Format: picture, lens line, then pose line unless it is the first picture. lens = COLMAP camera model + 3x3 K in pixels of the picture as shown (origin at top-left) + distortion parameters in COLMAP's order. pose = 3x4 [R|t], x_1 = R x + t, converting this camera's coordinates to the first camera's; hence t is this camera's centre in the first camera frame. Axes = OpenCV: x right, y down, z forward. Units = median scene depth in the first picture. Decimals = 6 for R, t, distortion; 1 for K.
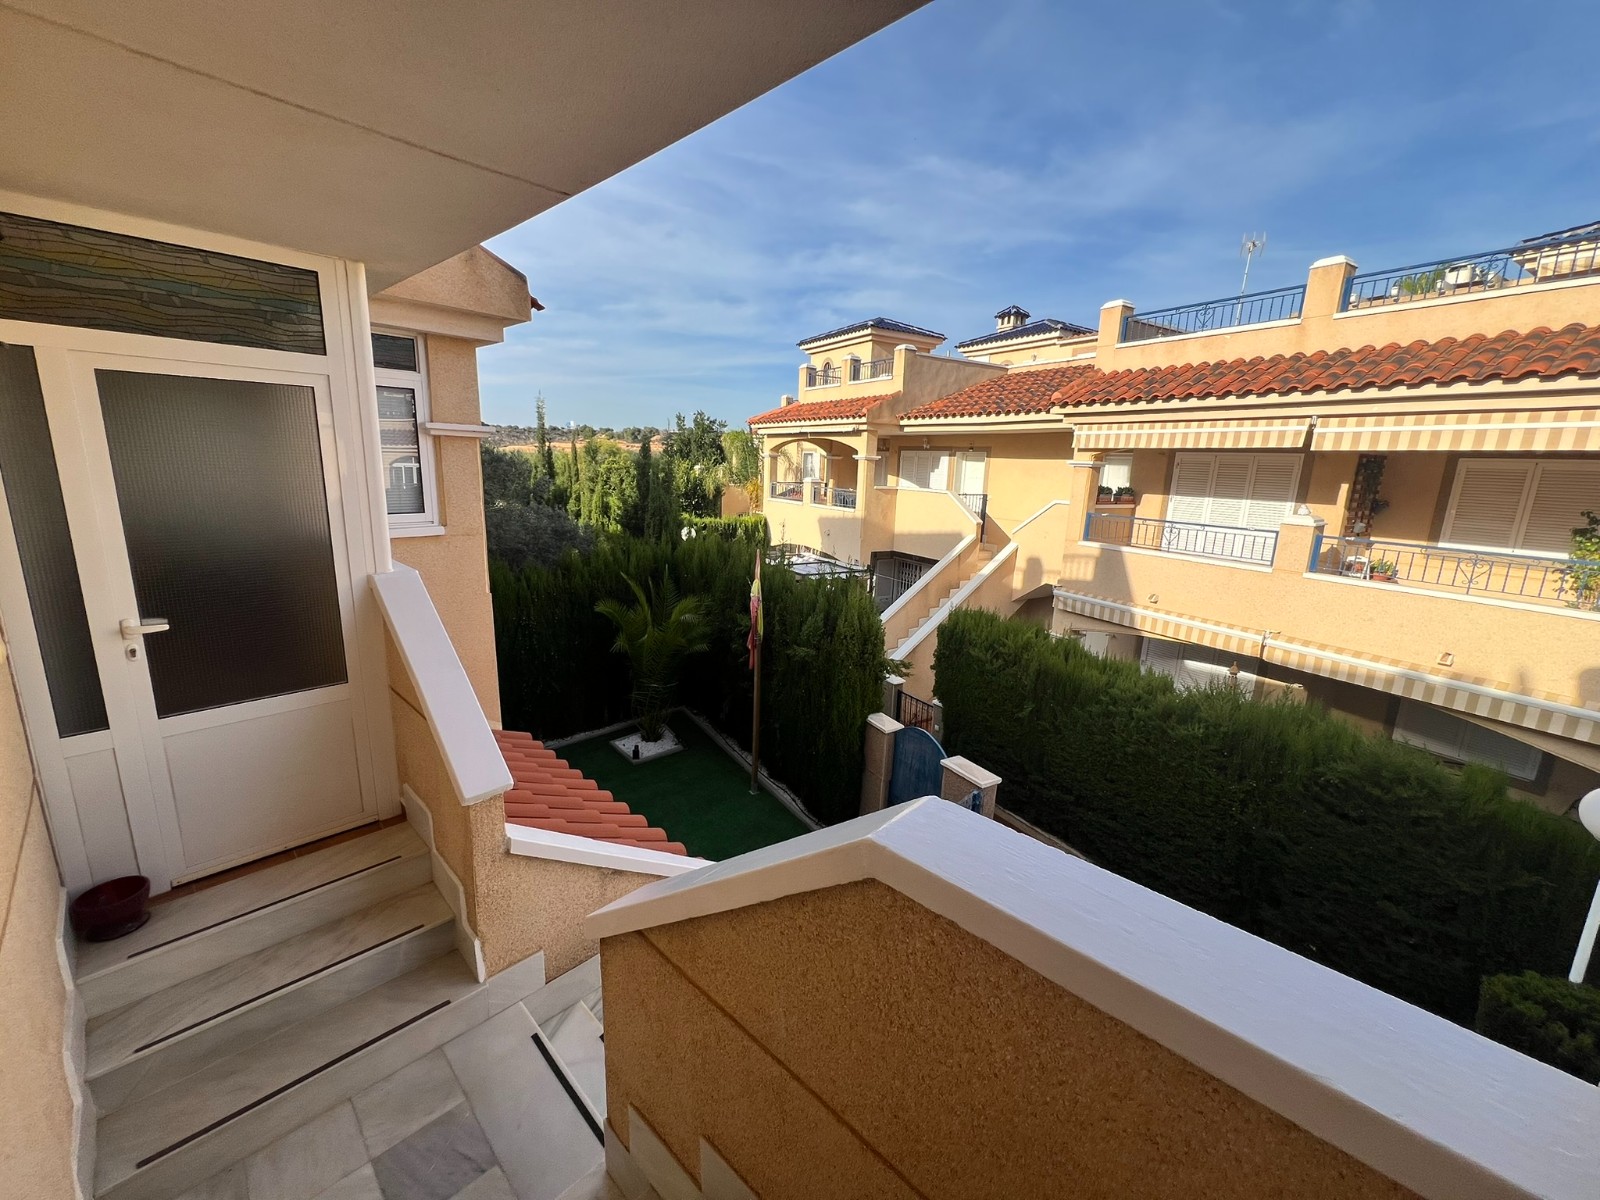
lens RADIAL K [[640.1, 0, 794.1], [0, 640.1, 595.0], [0, 0, 1]] dist [-0.000664, 0.000407]
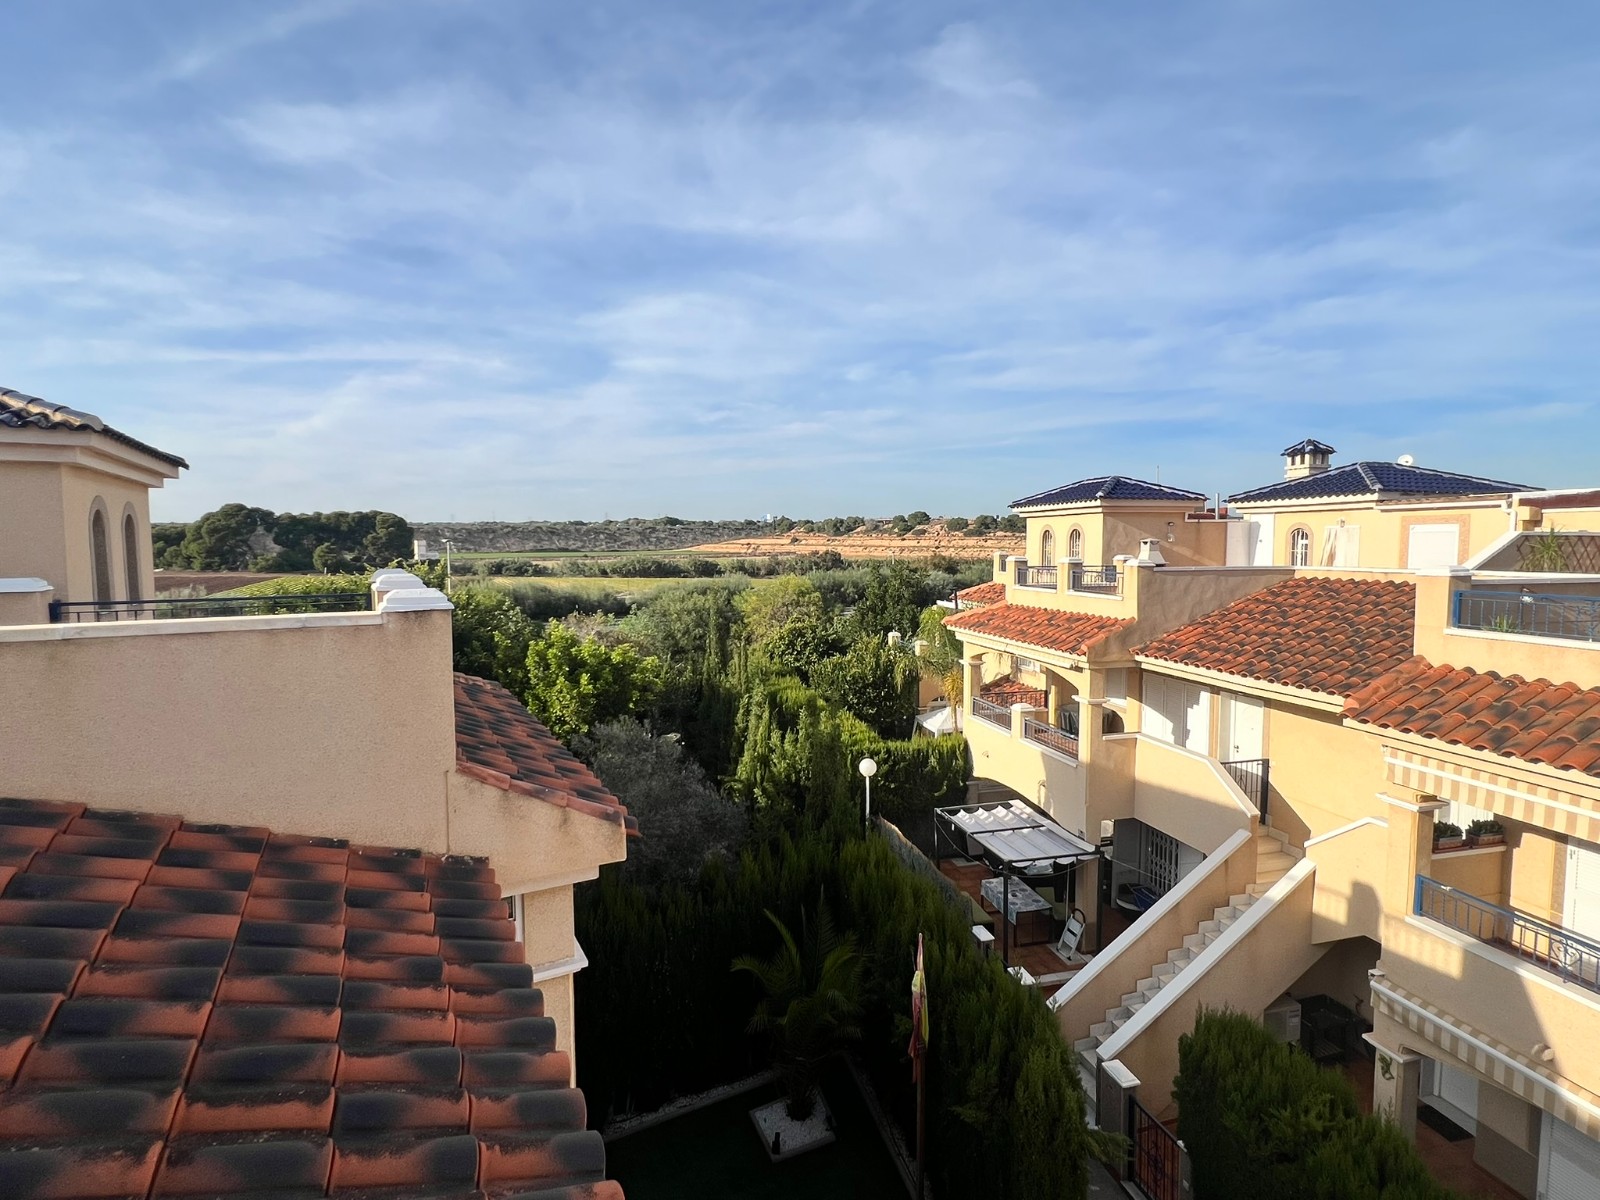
lens RADIAL K [[782.0, 0, 794.7], [0, 782.0, 595.0], [0, 0, 1]] dist [-0.002191, 0.001114]
pose [[0.956738, -0.016595, -0.290476, 0.047327], [-0.026534, 0.989235, -0.143909, -0.193995], [0.289737, 0.145391, 0.945999, -0.016574]]
